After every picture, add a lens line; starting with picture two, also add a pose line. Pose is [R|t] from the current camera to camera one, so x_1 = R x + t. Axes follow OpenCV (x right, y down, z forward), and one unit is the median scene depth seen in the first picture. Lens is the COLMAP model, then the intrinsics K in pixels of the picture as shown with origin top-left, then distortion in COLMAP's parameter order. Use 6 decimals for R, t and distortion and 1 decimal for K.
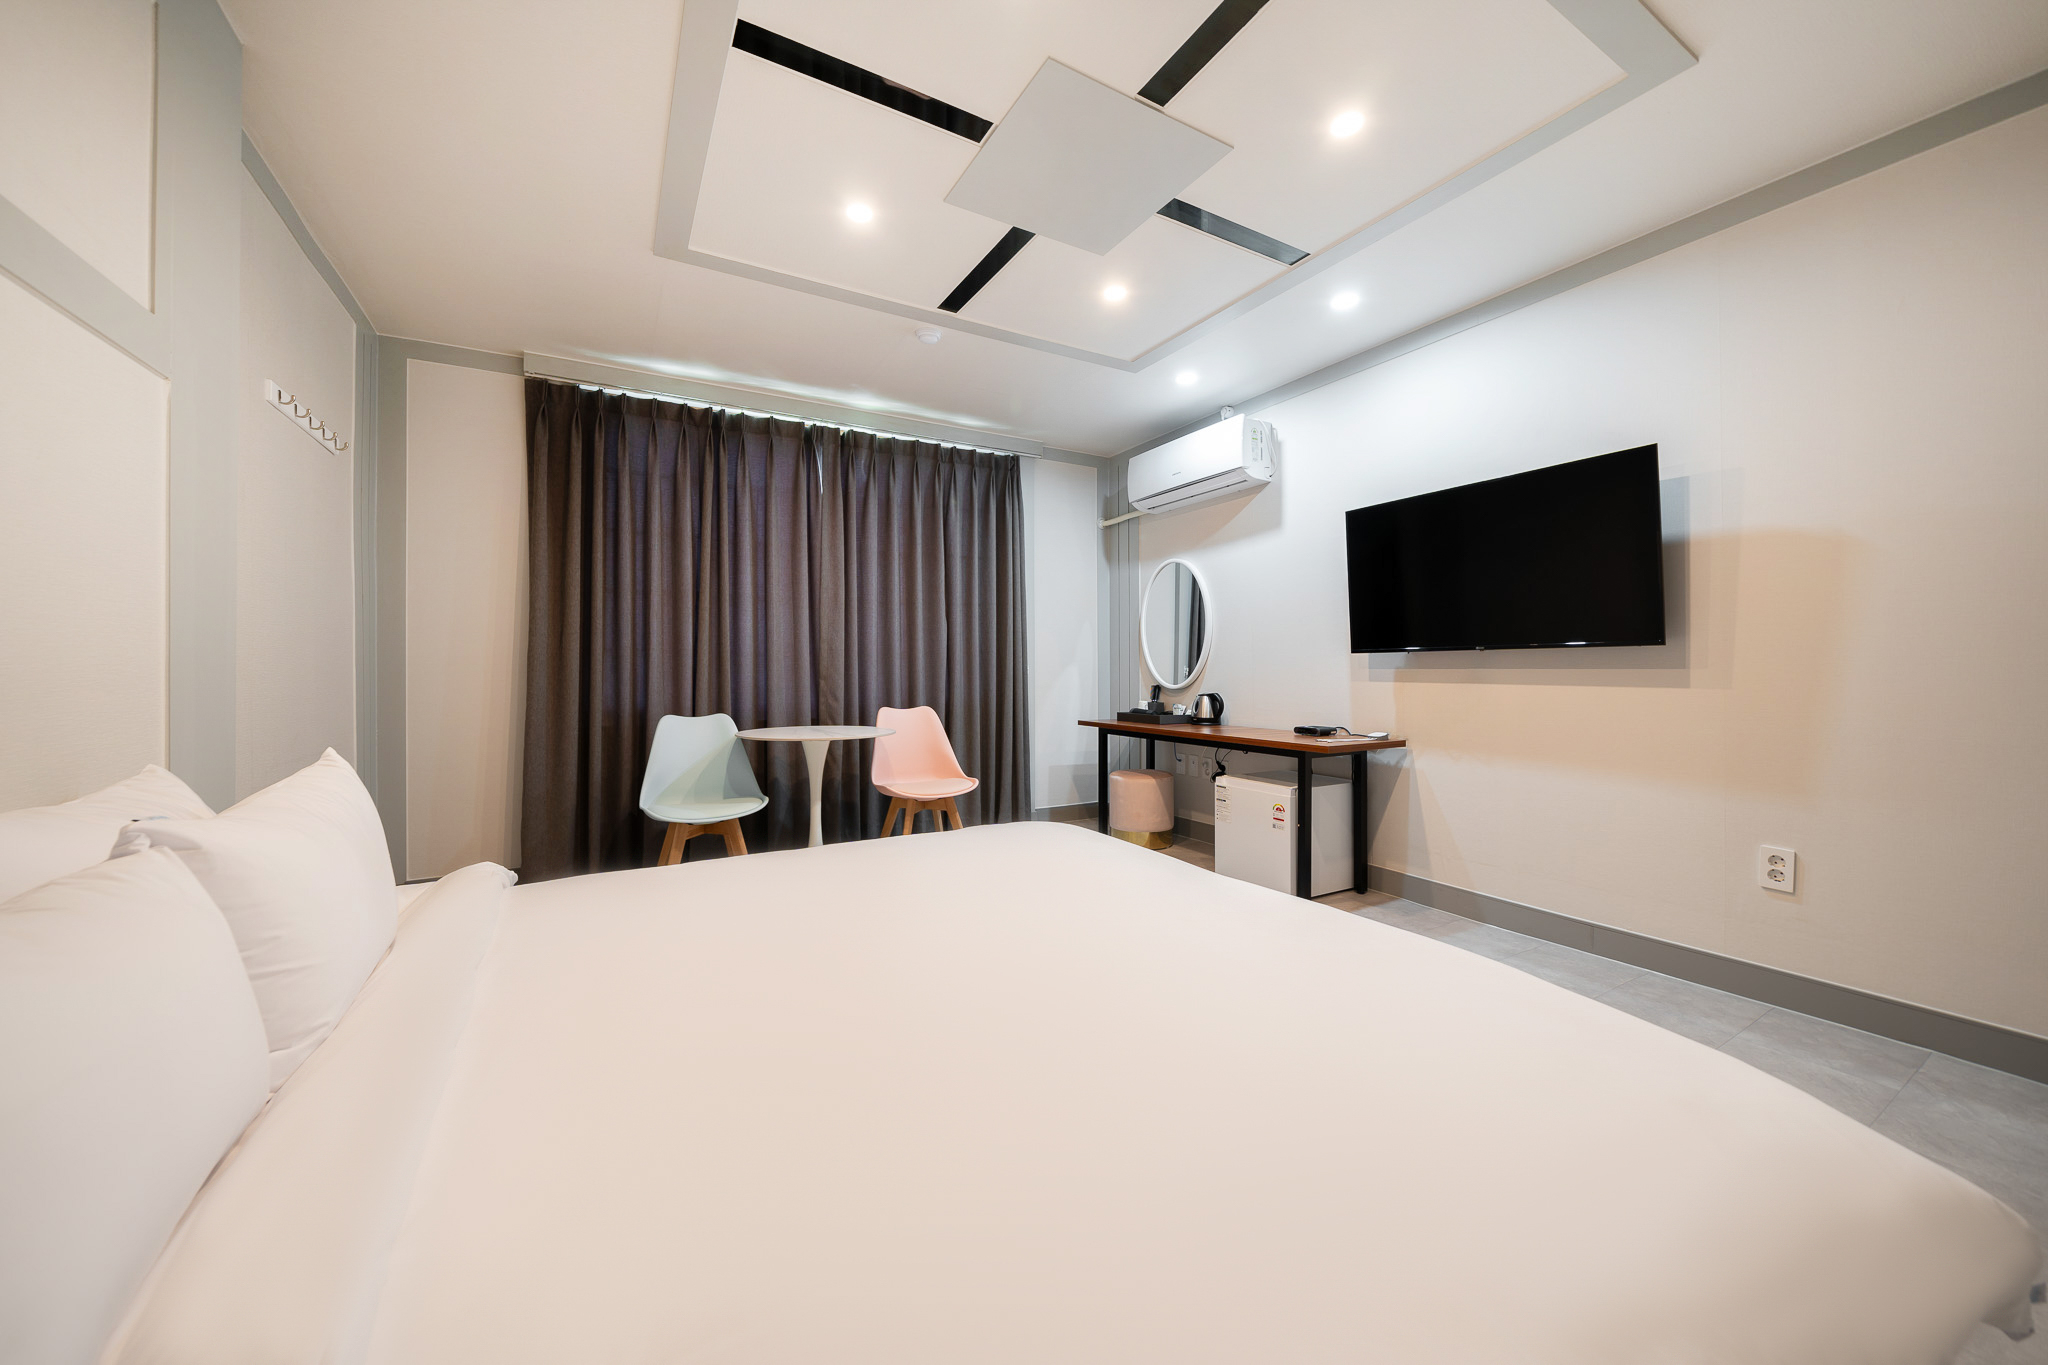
lens RADIAL K [[708.8, 0, 1023.9], [0, 708.8, 695.9], [0, 0, 1]] dist [-0.000808, -0.000057]
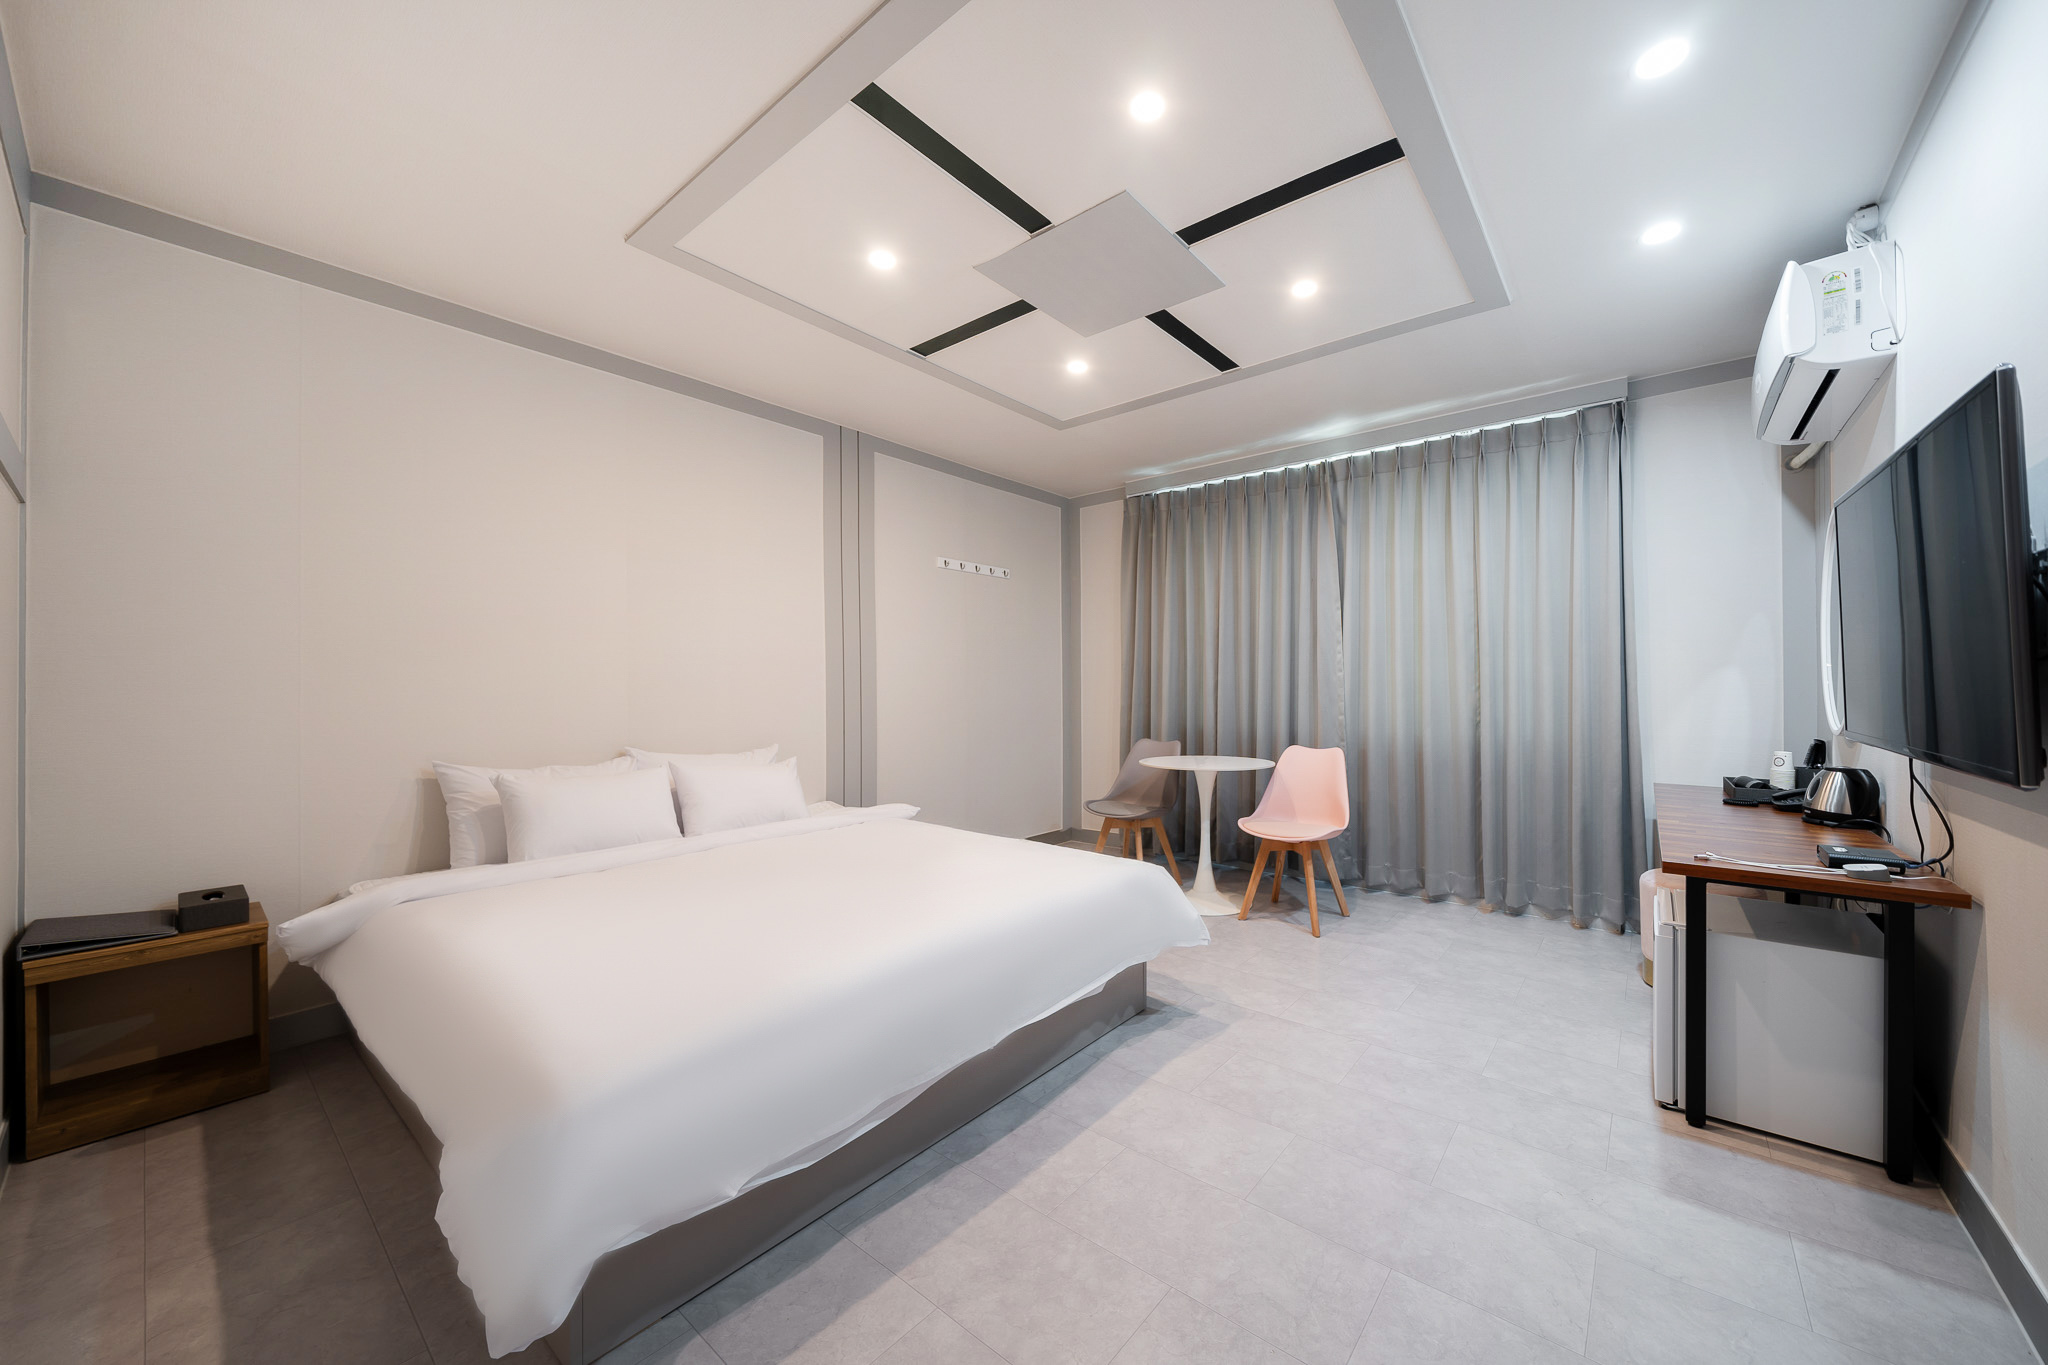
lens RADIAL K [[751.4, 0, 1100.1], [0, 751.4, 689.9], [0, 0, 1]] dist [0.000028, 0.000006]
pose [[0.403053, -0.006108, -0.915156, 1.073297], [-0.037134, 0.999045, -0.023022, -0.042187], [0.914423, 0.043262, 0.402441, 0.495466]]
